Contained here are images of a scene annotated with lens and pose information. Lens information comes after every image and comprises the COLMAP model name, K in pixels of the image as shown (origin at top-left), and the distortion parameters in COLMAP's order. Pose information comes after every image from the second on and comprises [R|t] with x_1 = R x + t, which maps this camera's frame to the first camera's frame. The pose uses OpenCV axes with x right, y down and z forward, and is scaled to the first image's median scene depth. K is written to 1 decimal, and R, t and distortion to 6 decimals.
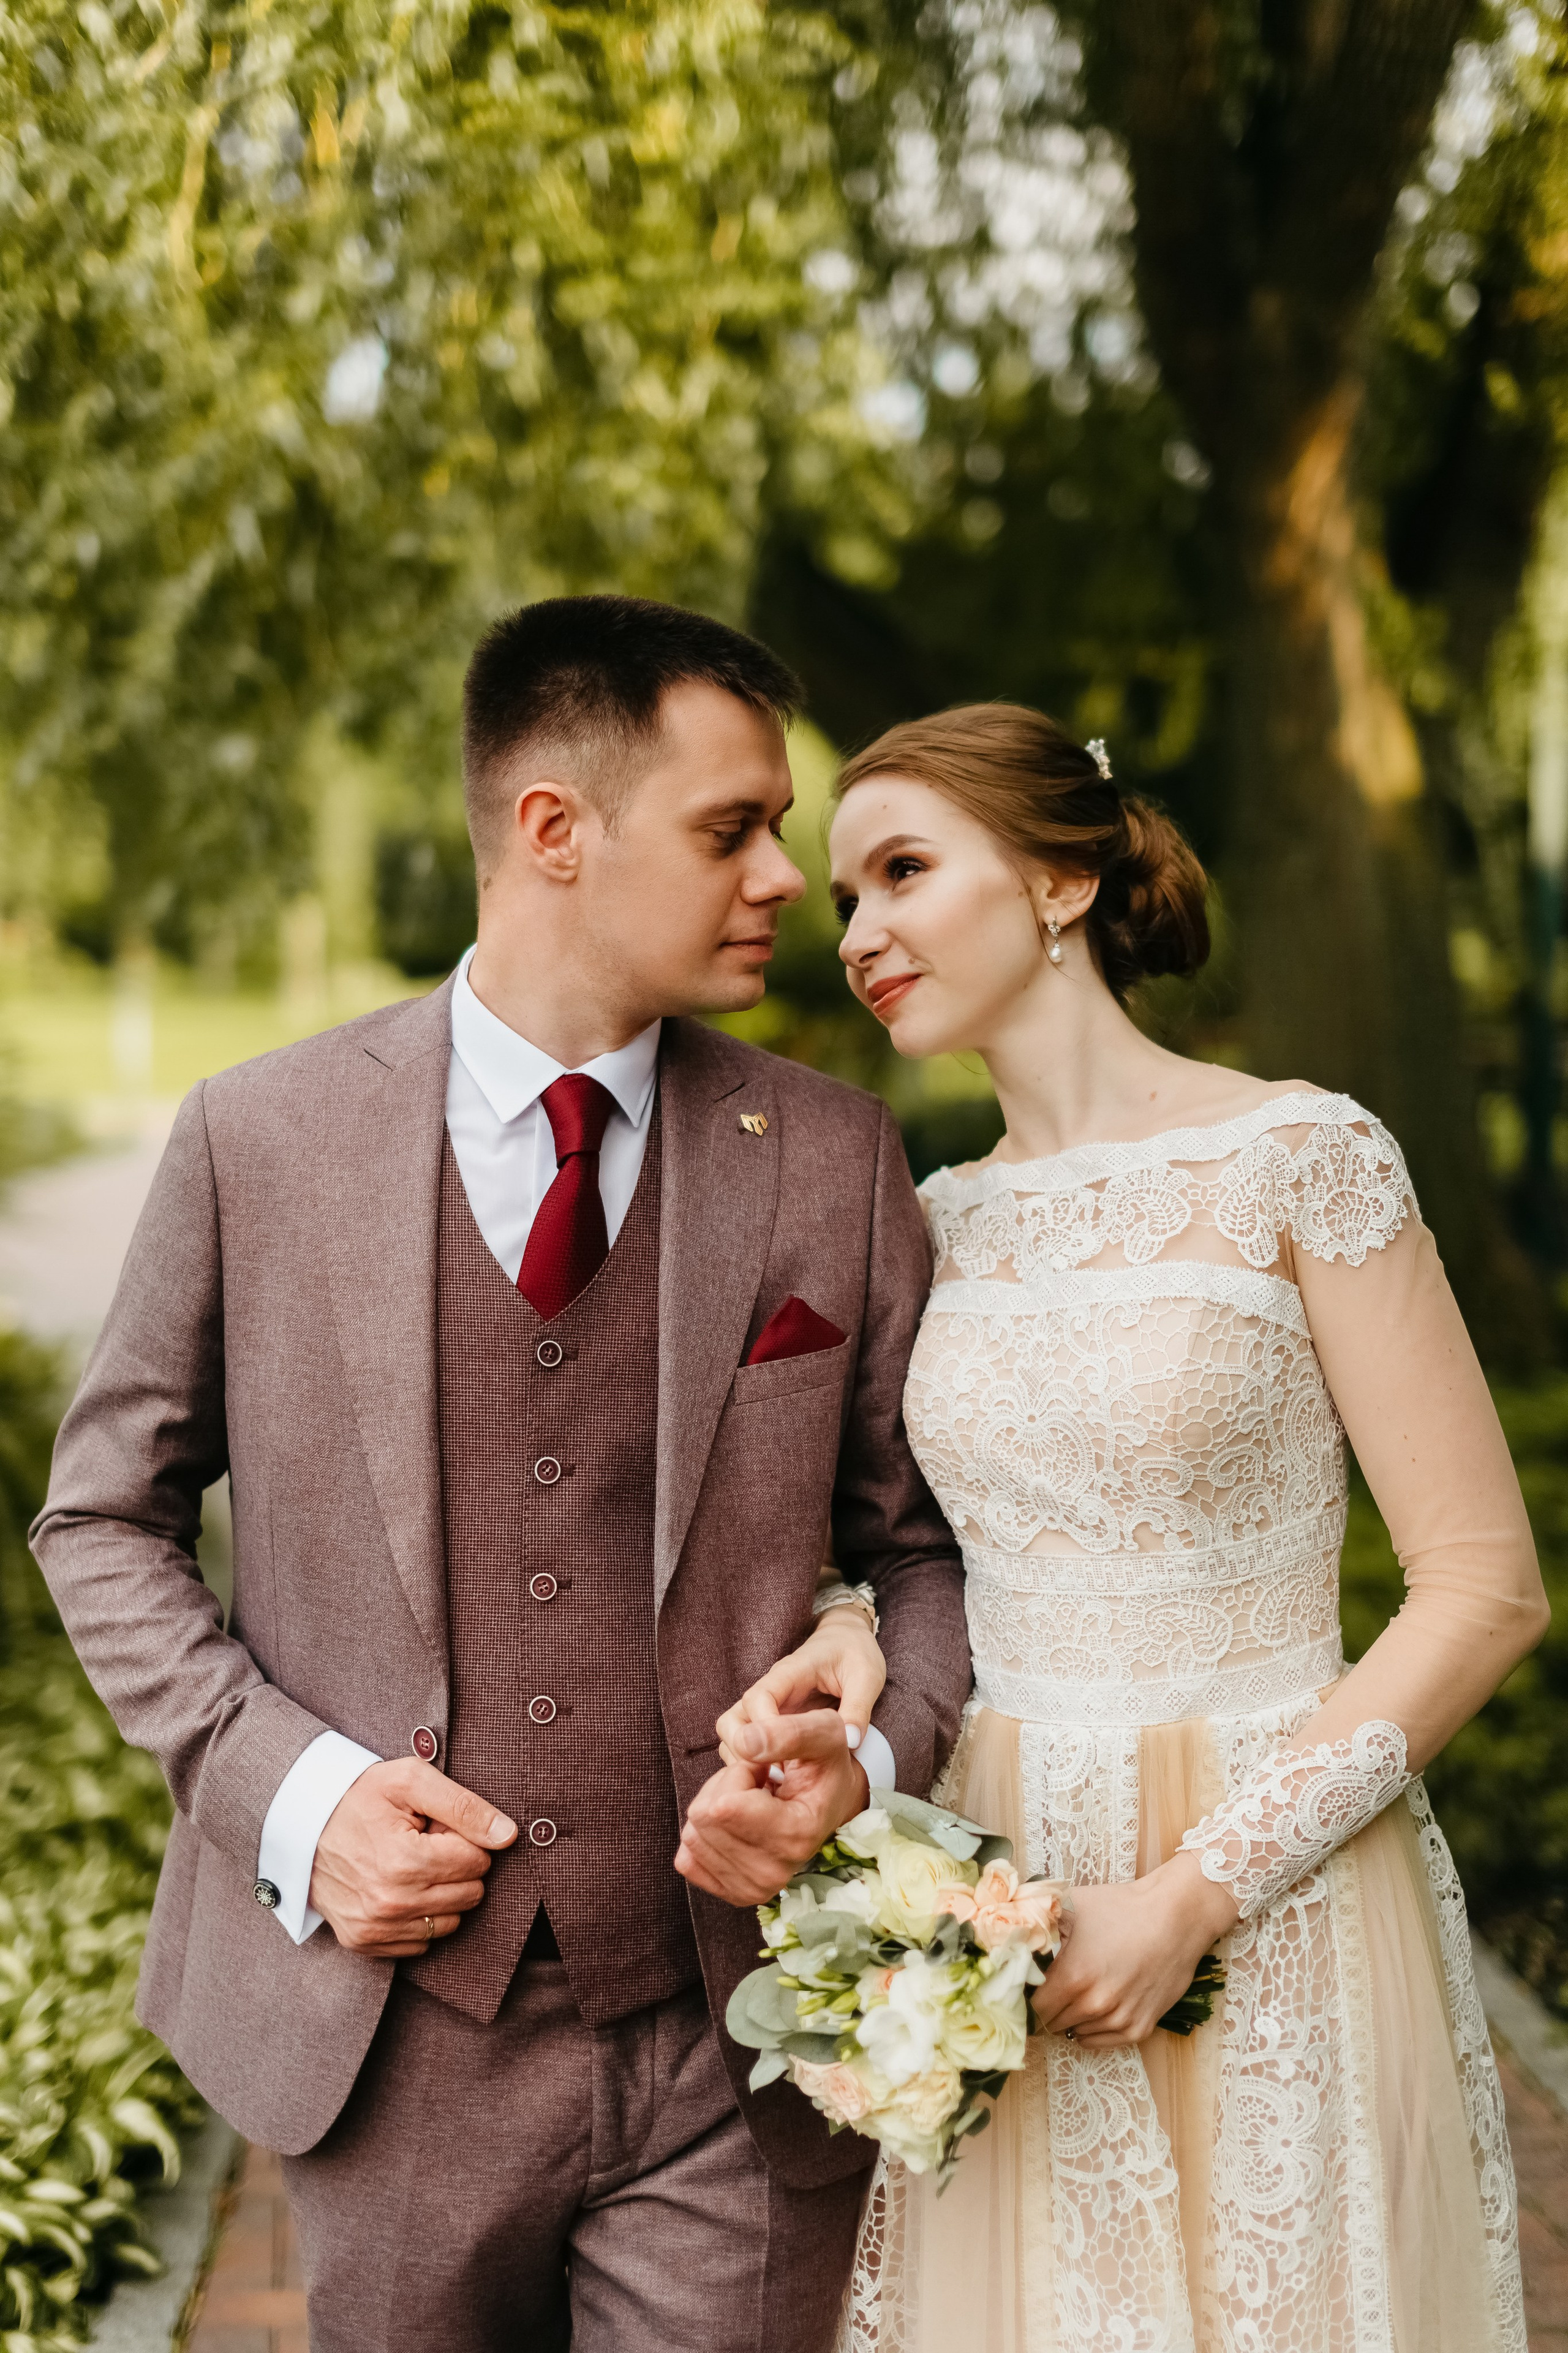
lens RADIAL K [[3363.5, 0, 784.0], [0, 3363.5, 1176.5], [0, 0, 1]] dist [-0.058445, -0.052414]
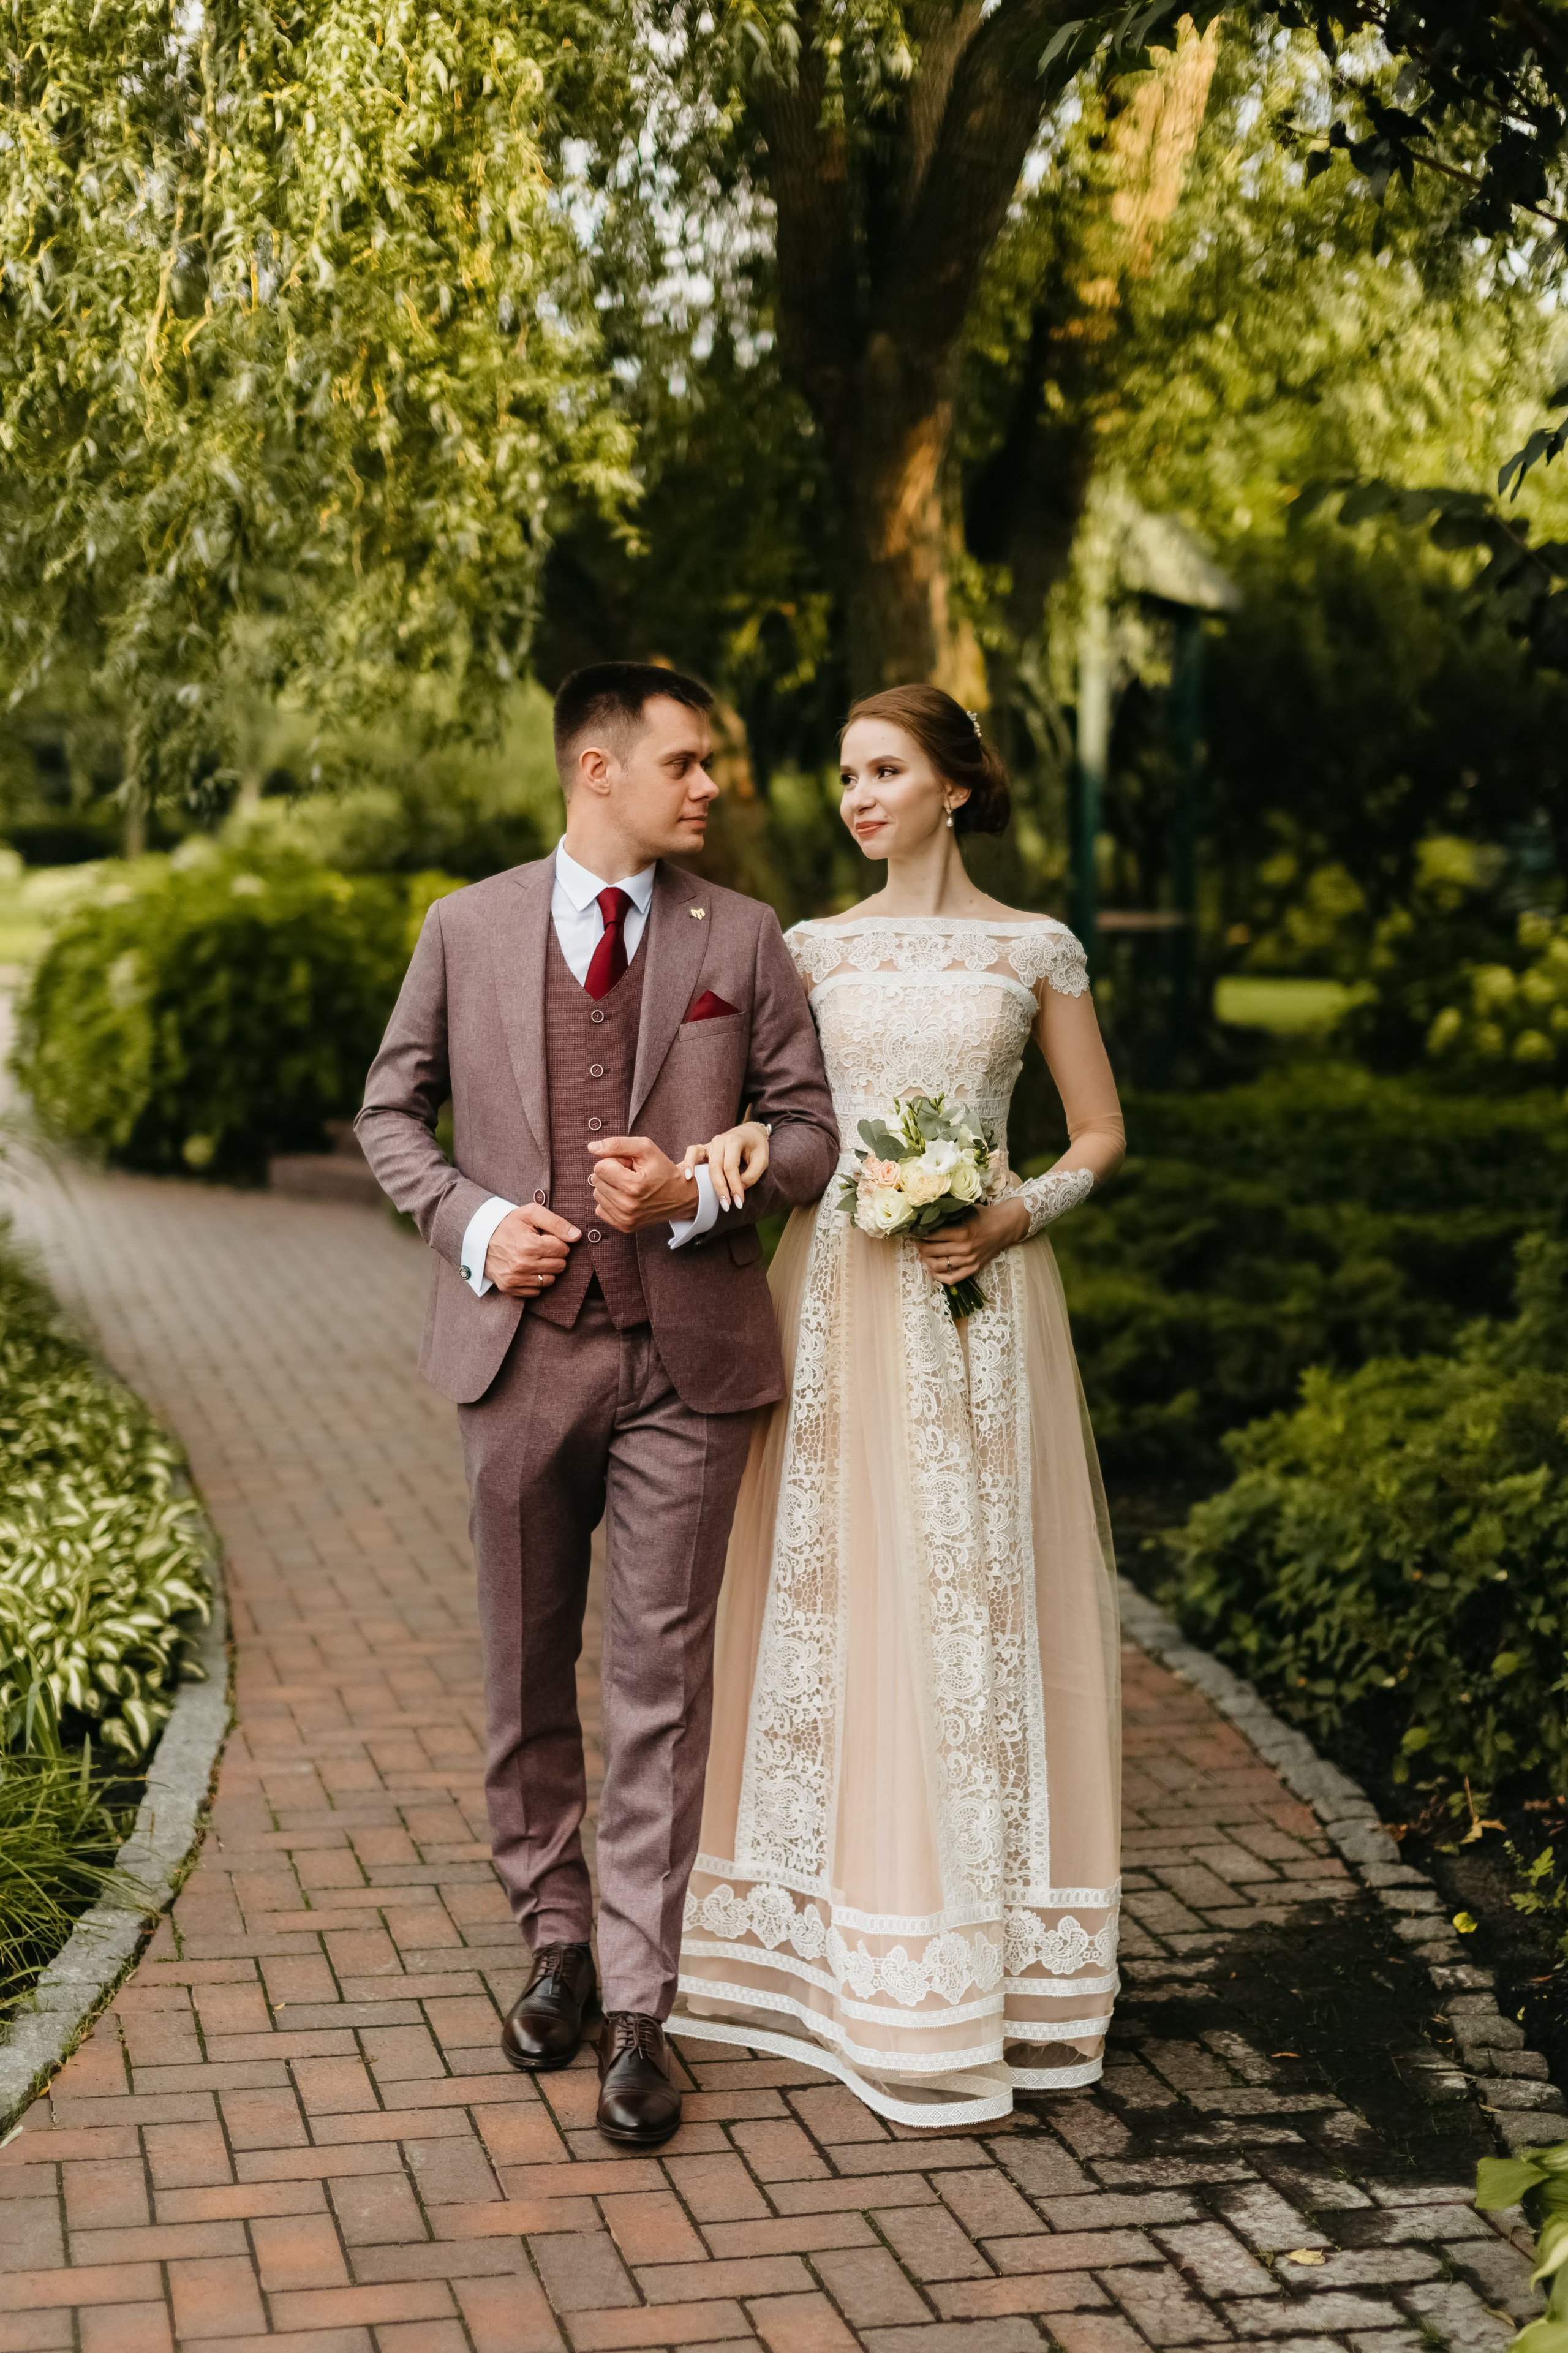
lens RADIAL K [[3363.5, 0, 784.0], [0, 3363.5, 1176.5], [0, 0, 1]] dist [-0.058445, -0.052414]
pose [[0.992164, -0.011409, 0.124419, -0.111202], [0.007007, 0.999336, 0.035758, 0.039391], [-0.124745, -0.034606, 0.991585, -0.586883]]
